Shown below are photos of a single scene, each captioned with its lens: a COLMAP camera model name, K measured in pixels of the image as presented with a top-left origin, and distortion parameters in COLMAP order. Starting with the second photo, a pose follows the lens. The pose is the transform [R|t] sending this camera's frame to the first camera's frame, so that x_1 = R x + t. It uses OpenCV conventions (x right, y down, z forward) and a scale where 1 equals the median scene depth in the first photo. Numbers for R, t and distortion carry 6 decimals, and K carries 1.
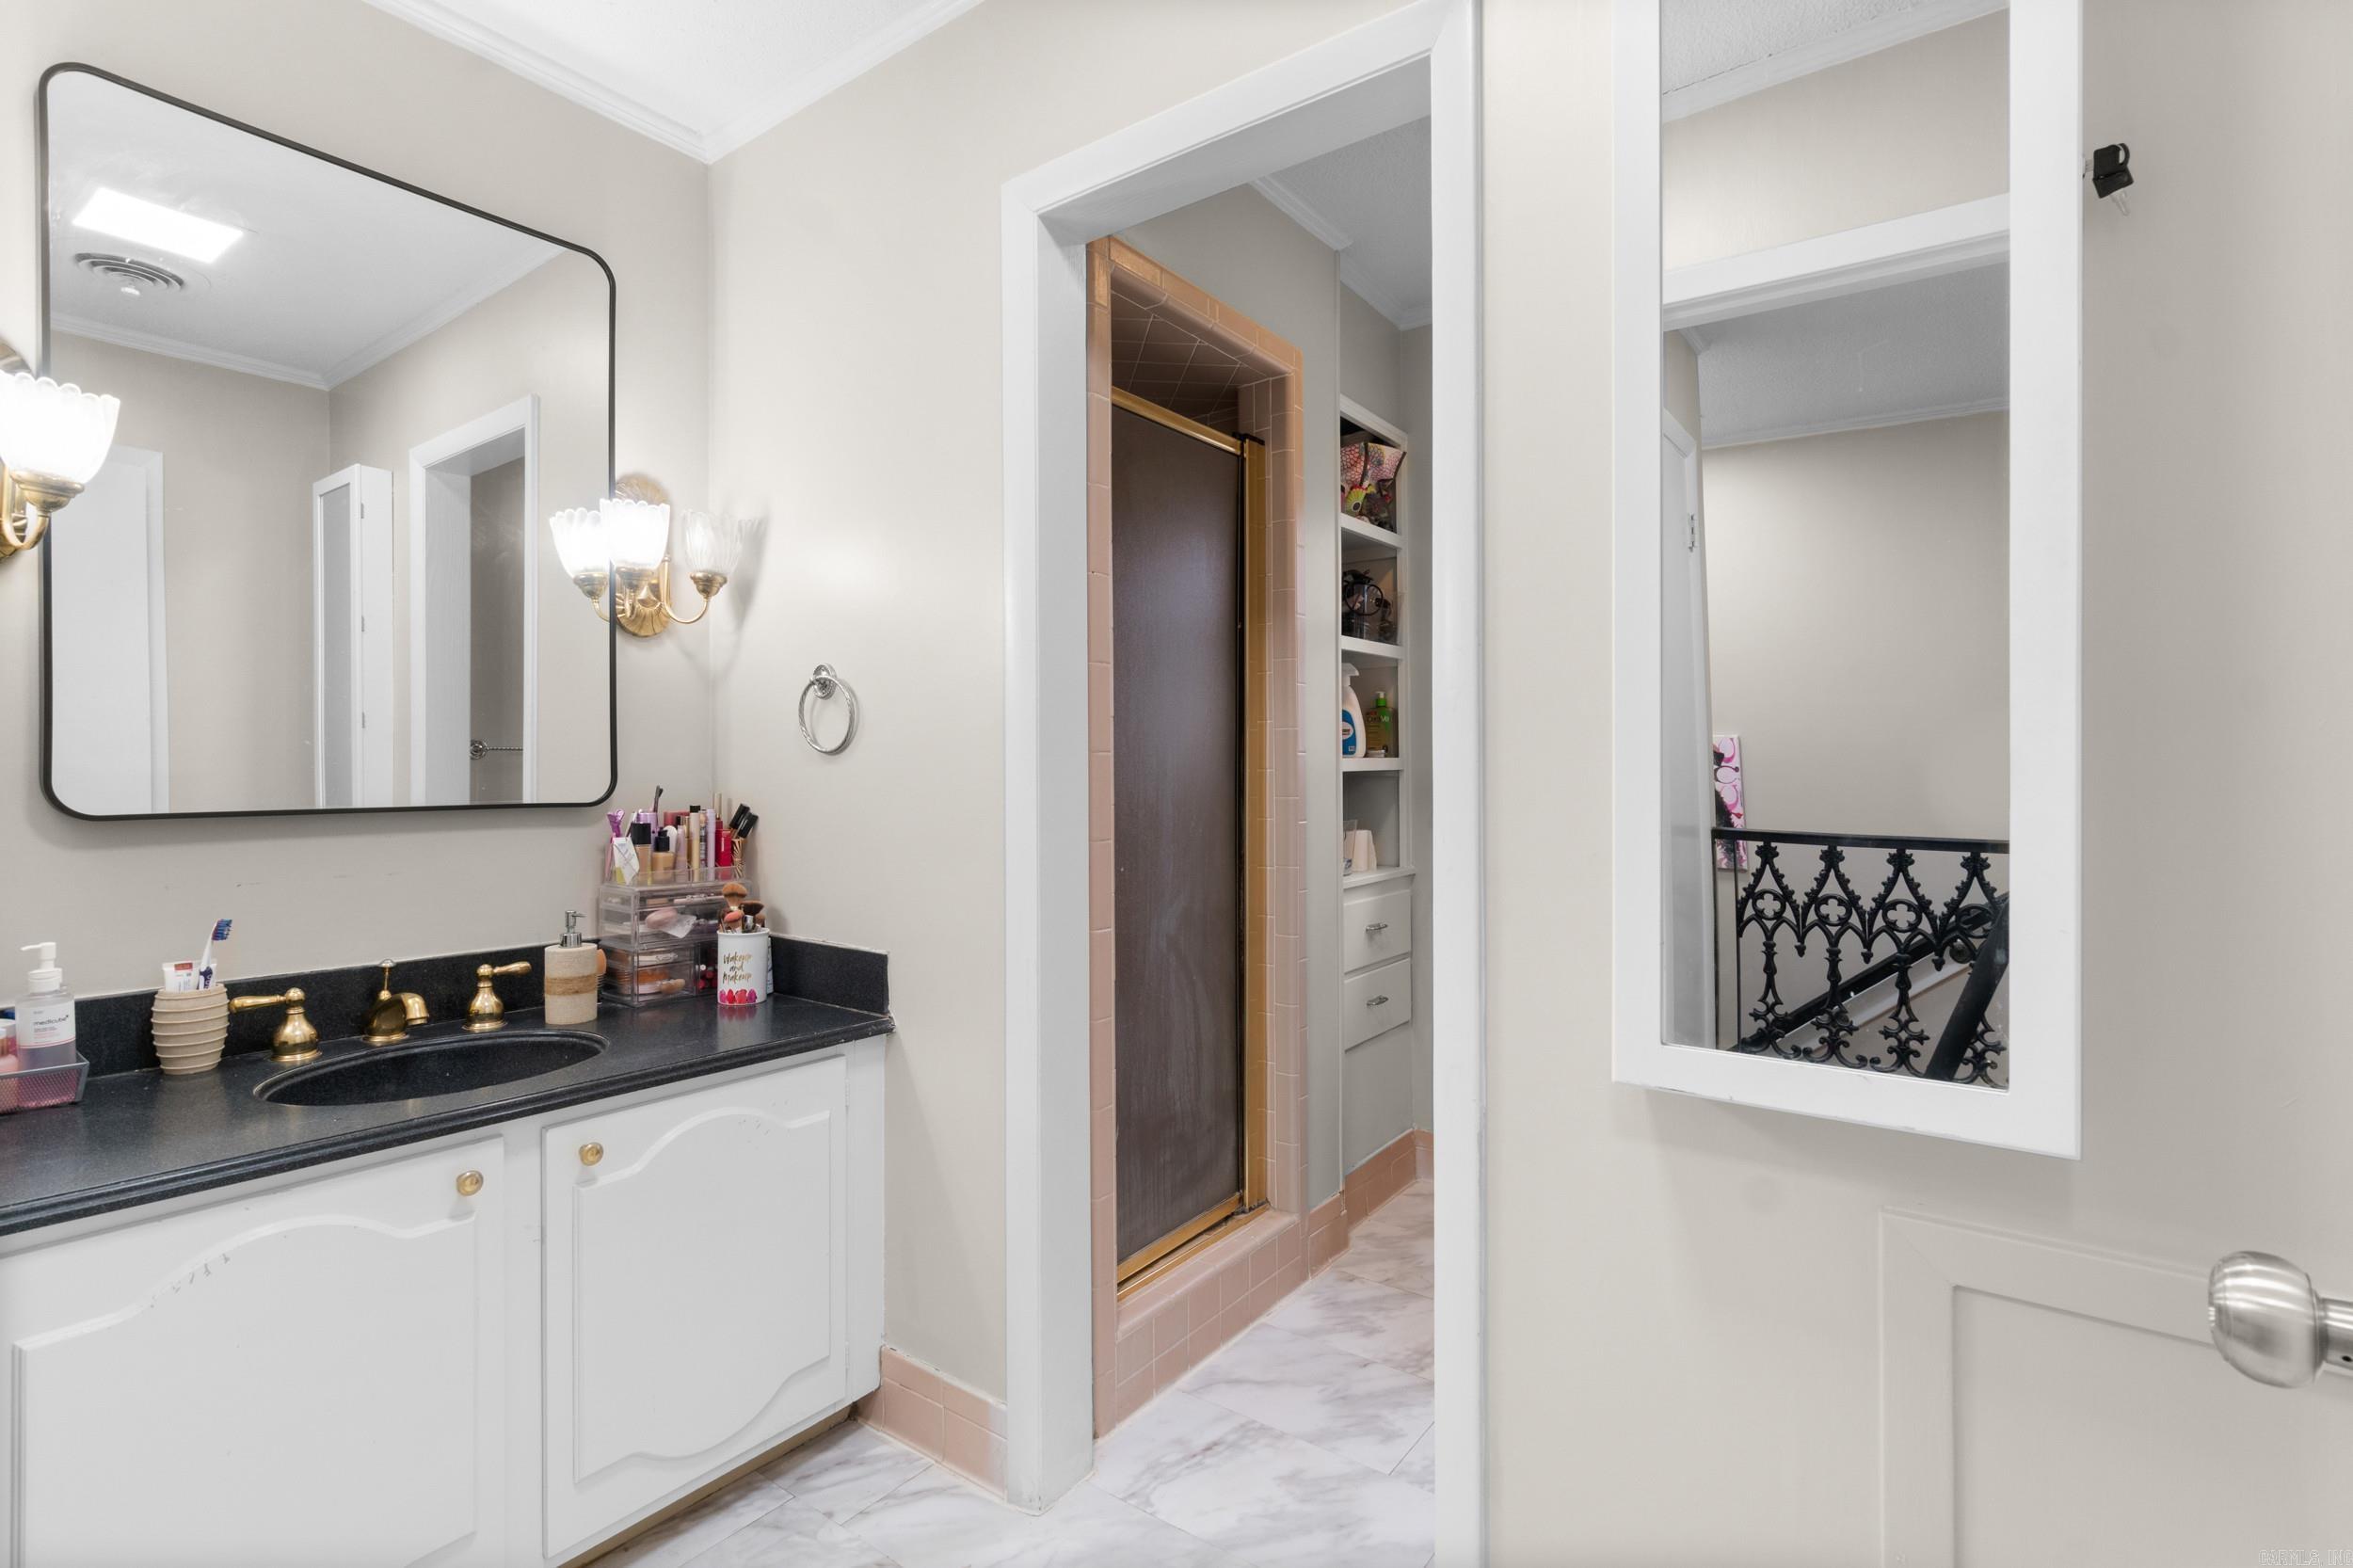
lens RADIAL K [[1120.2, 0, 1180.9], [0, 1120.2, 779.8], [0, 0, 1]] dist [-0.010363, 0.002413]
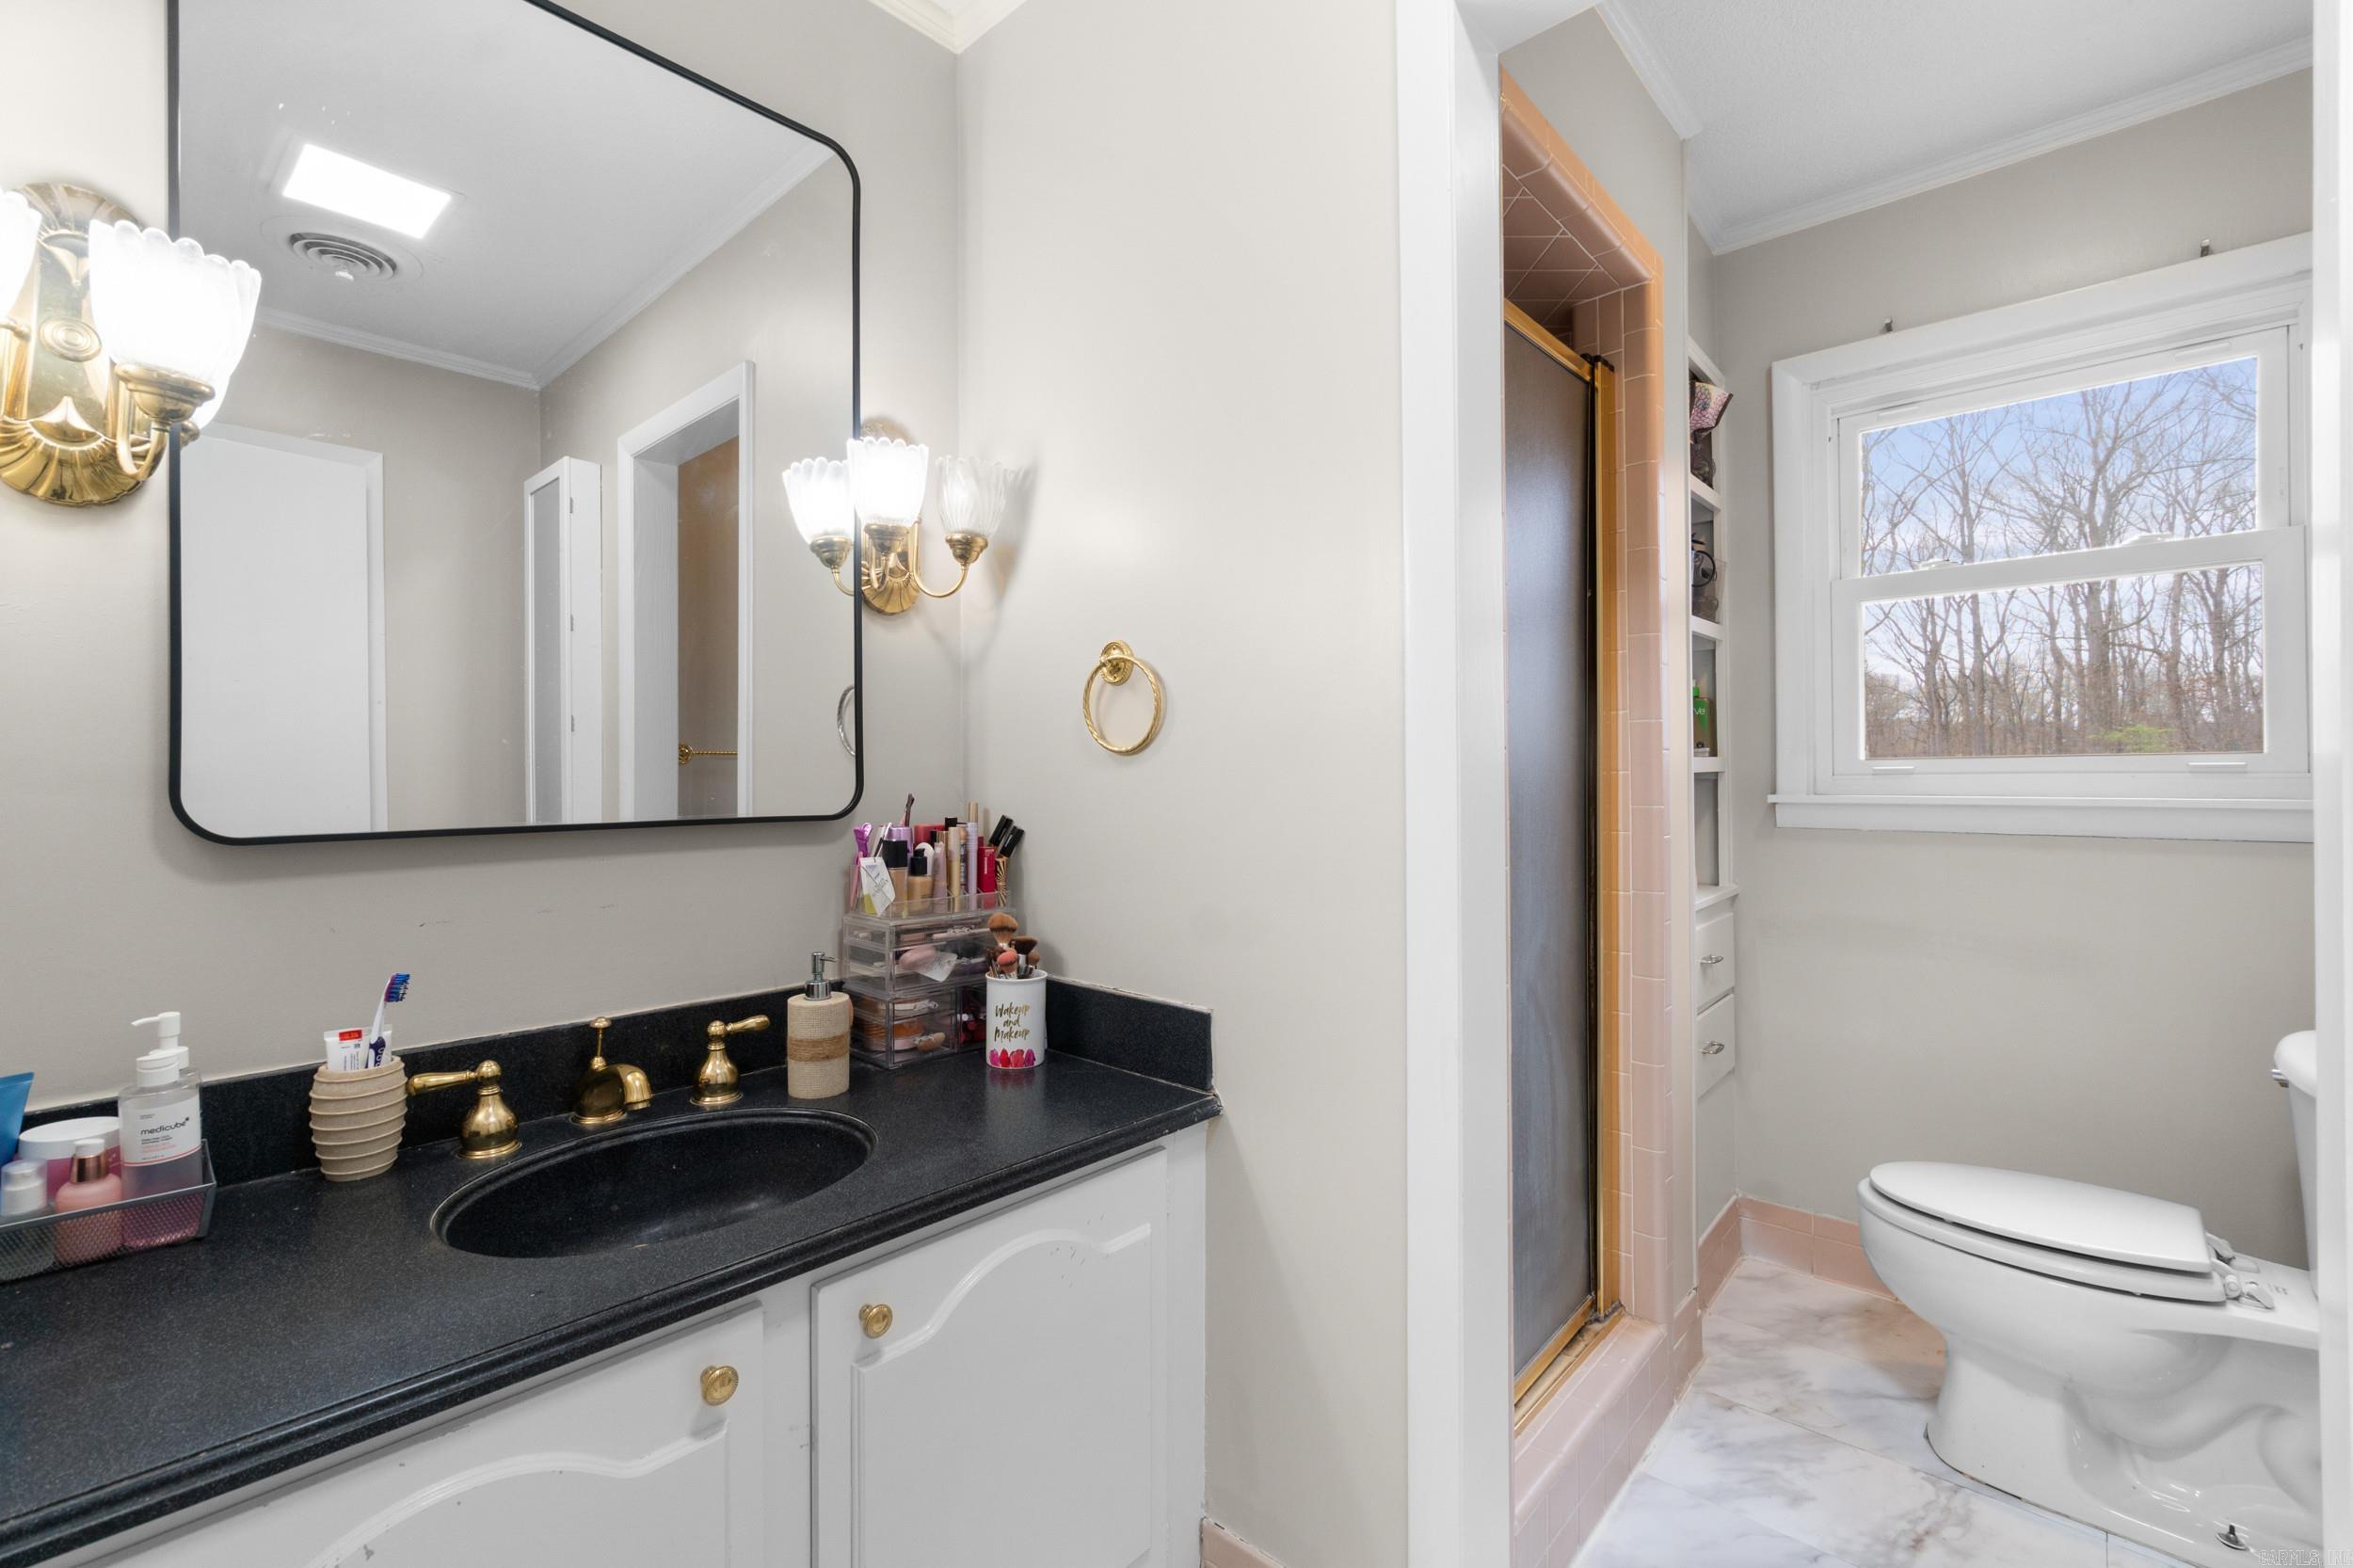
lens RADIAL K [[1016.2, 0, 1168.9], [0, 1016.2, 776.2], [0, 0, 1]] dist [-0.007034, 0.001360]
pose [[0.994884, -0.003257, -0.100970, -0.208099], [0.002772, 0.999984, -0.004951, -0.003482], [0.100985, 0.004646, 0.994877, 0.283770]]
